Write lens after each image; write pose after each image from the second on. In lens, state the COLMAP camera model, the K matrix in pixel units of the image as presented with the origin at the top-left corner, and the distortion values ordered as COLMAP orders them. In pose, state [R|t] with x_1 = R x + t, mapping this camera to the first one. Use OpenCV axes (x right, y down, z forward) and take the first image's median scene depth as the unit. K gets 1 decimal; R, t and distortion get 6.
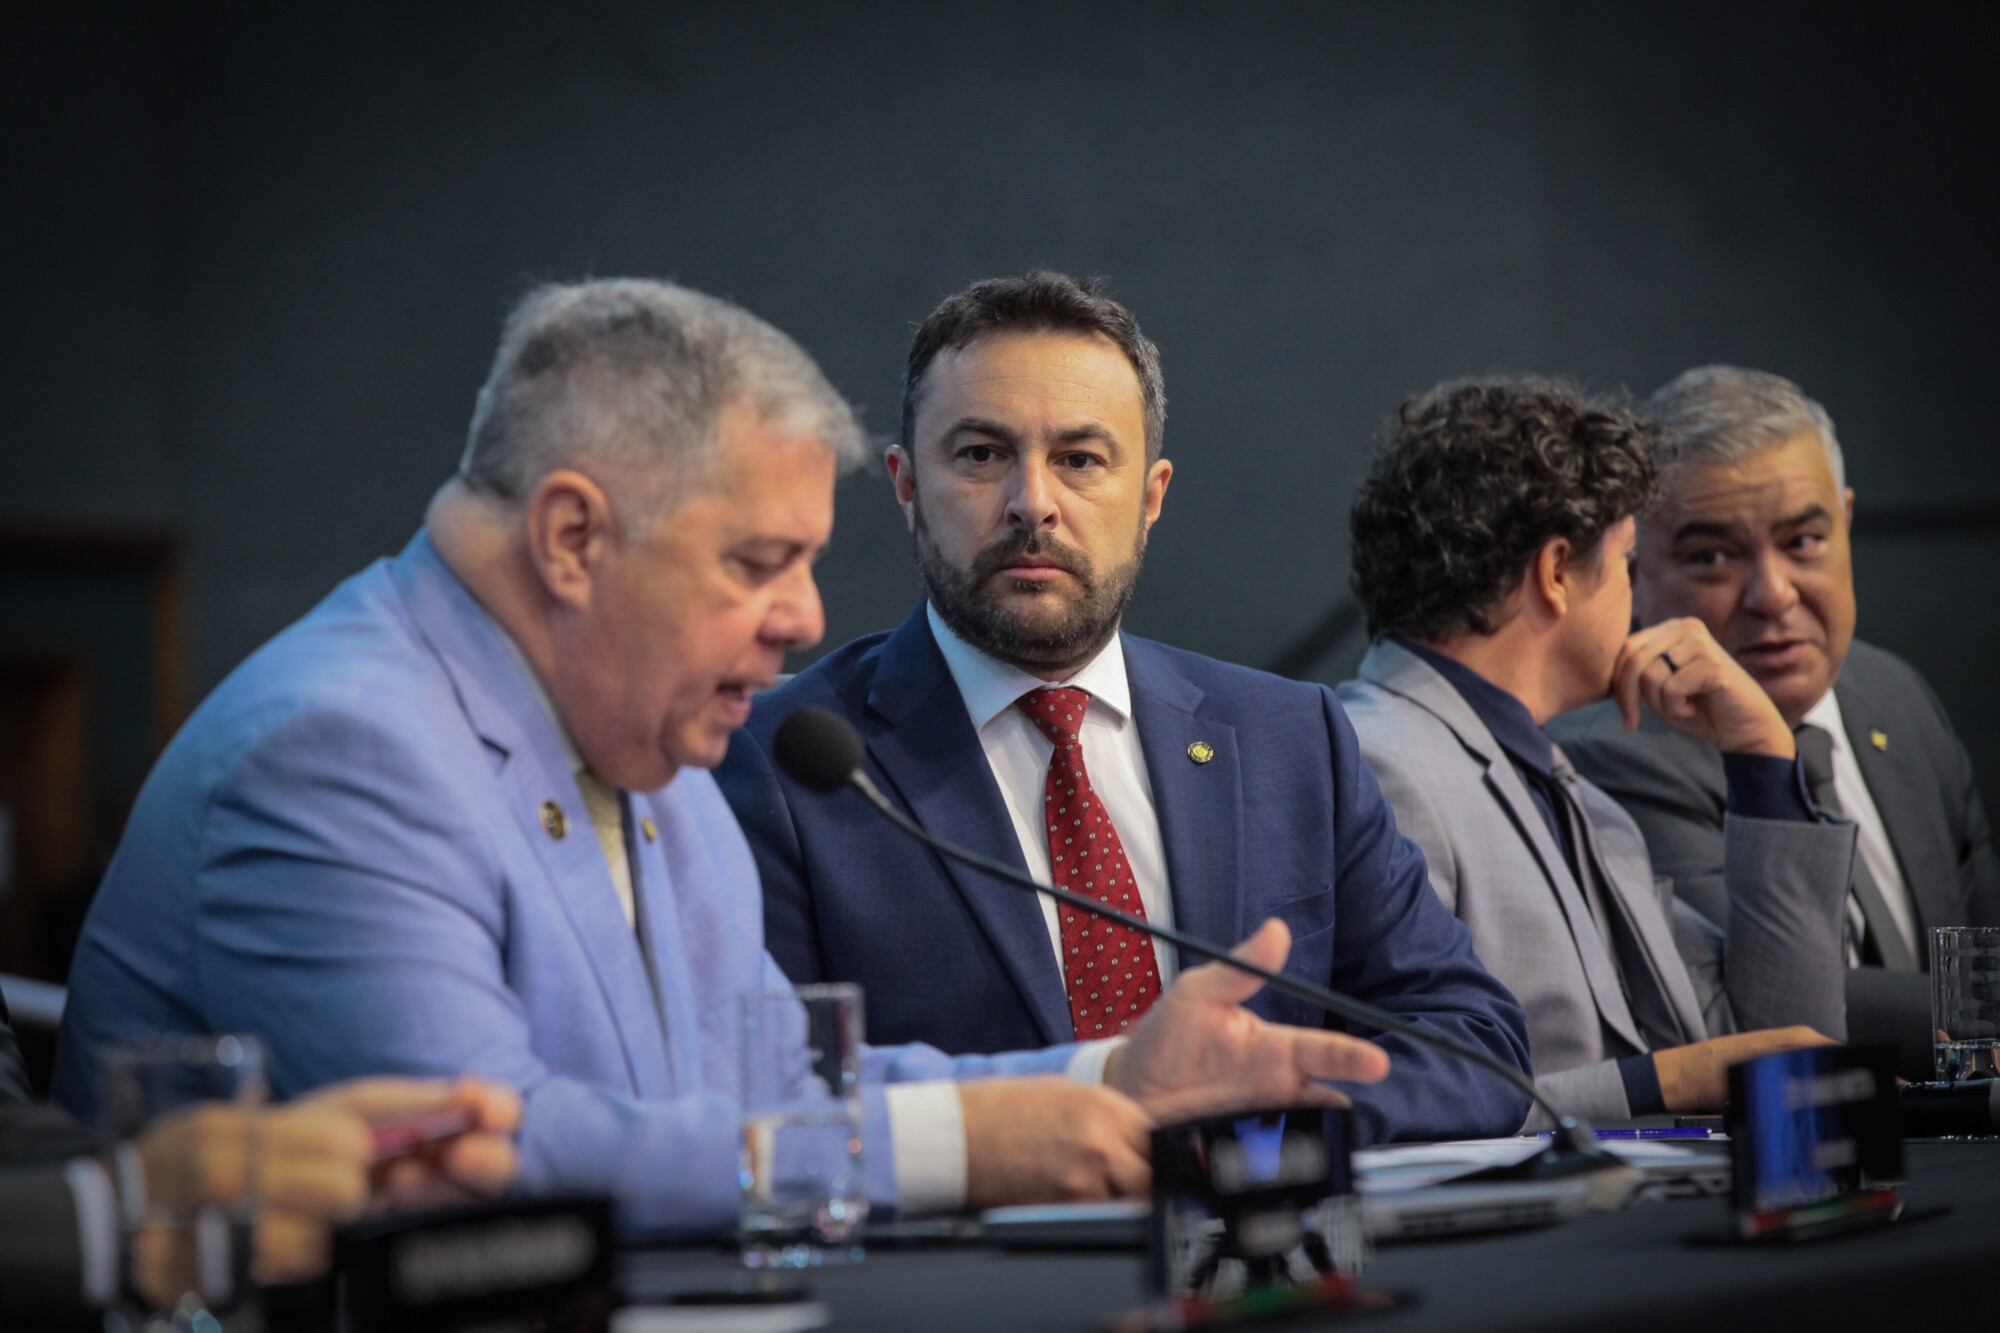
lens RADIAL K [[11538.7, 0, 1000.0], [0, 11538.7, 666.5], [0, 0, 1]] dist [5.791767, -725.434223]
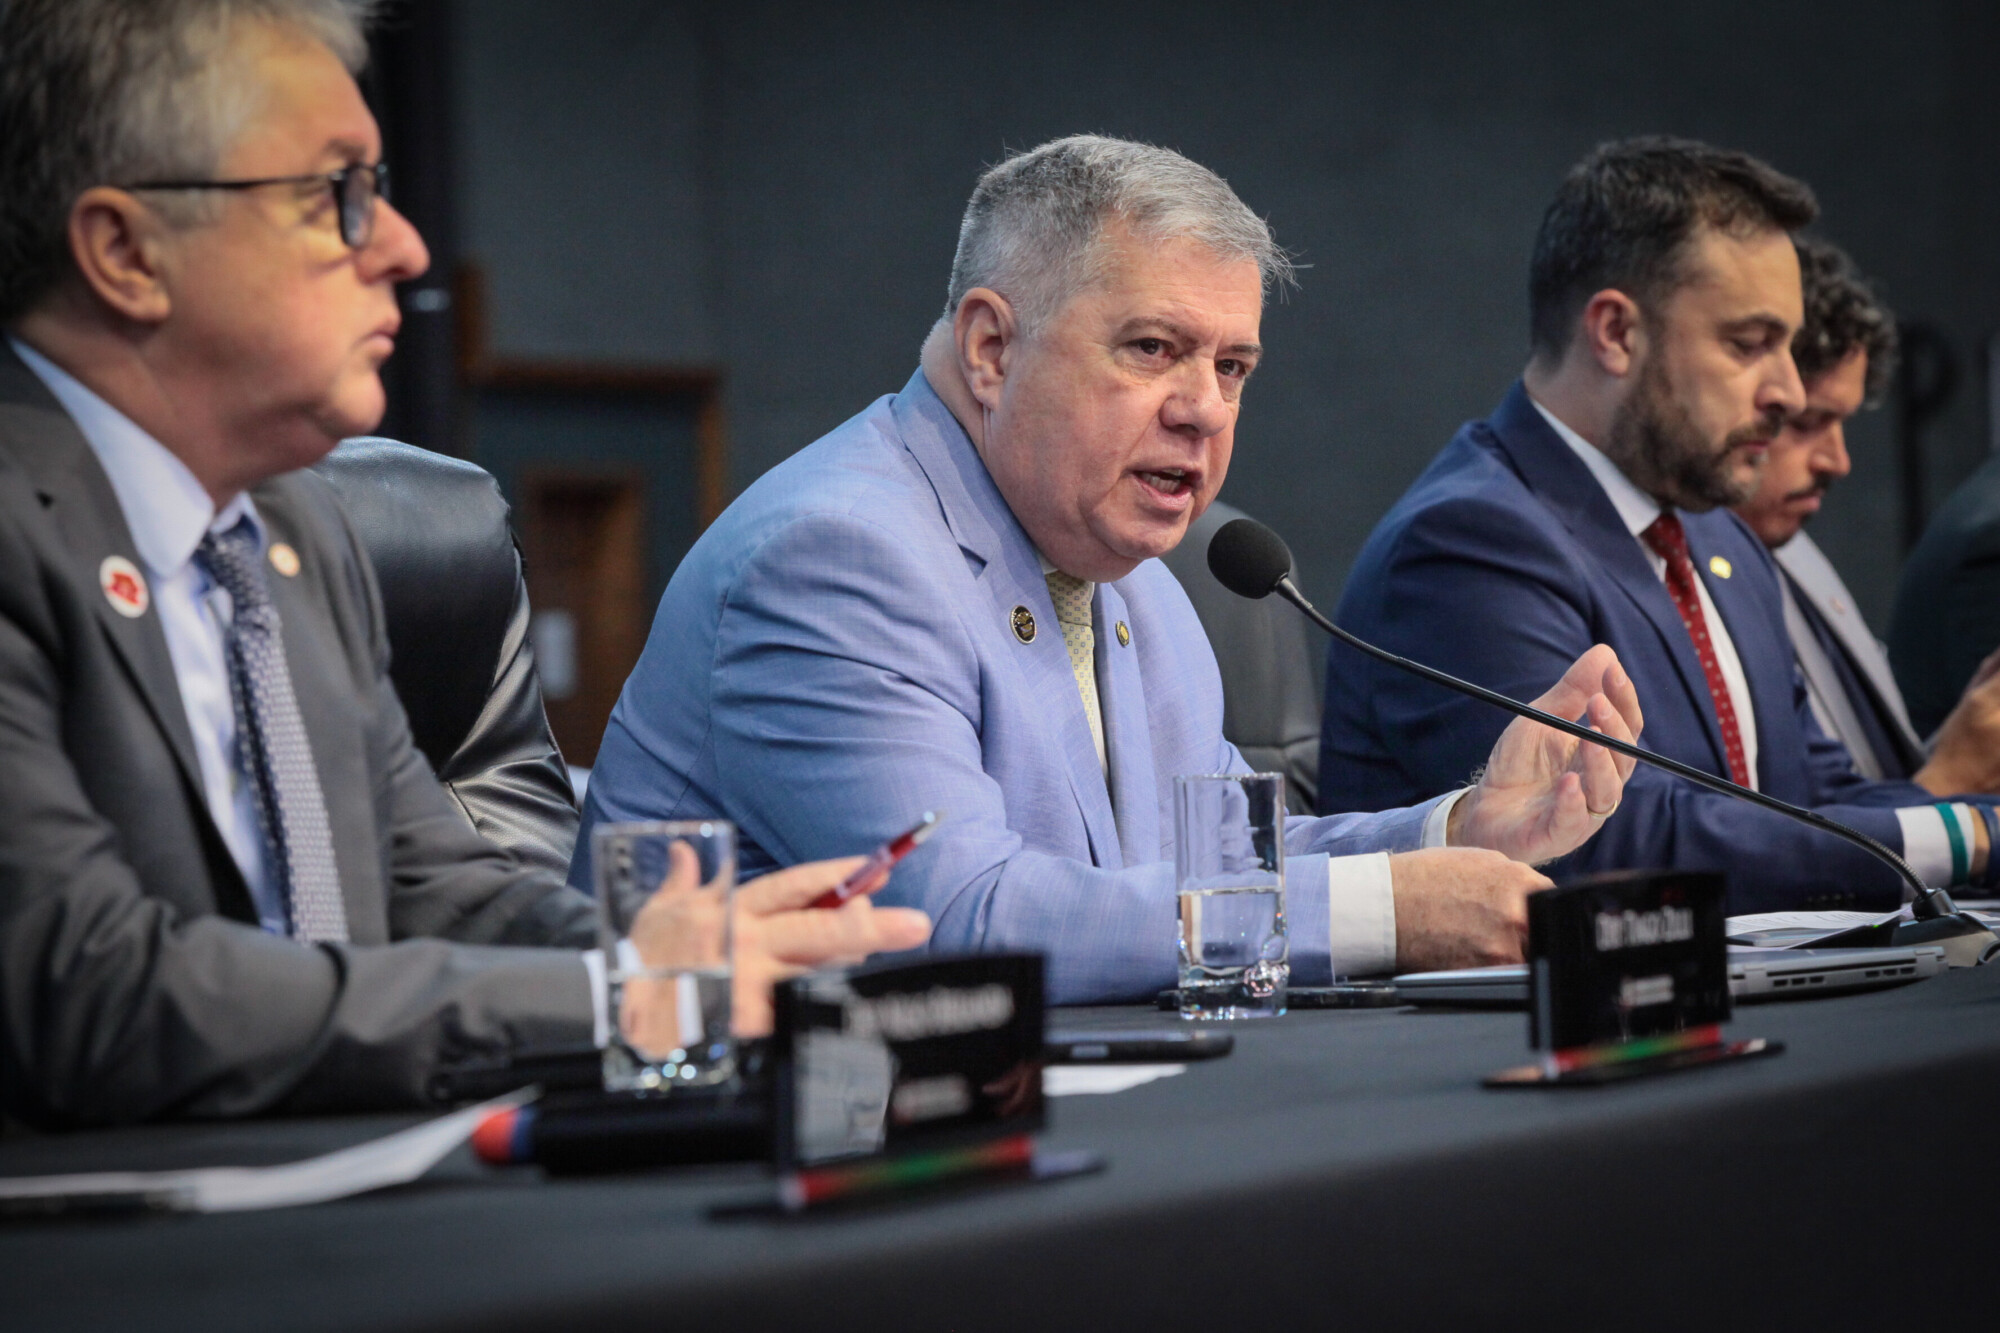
lens RADIAL K [[8652.4, 0, 1000.0], [0, 8652.4, 666.5], [0, 0, 1]] dist [-1.816169, 2.192435]
pose [[0.997188, 0.002540, -0.074891, 0.021461], [-0.001692, 0.999934, 0.011382, 0.008380], [0.074915, -0.011224, 0.997127, 0.182567]]
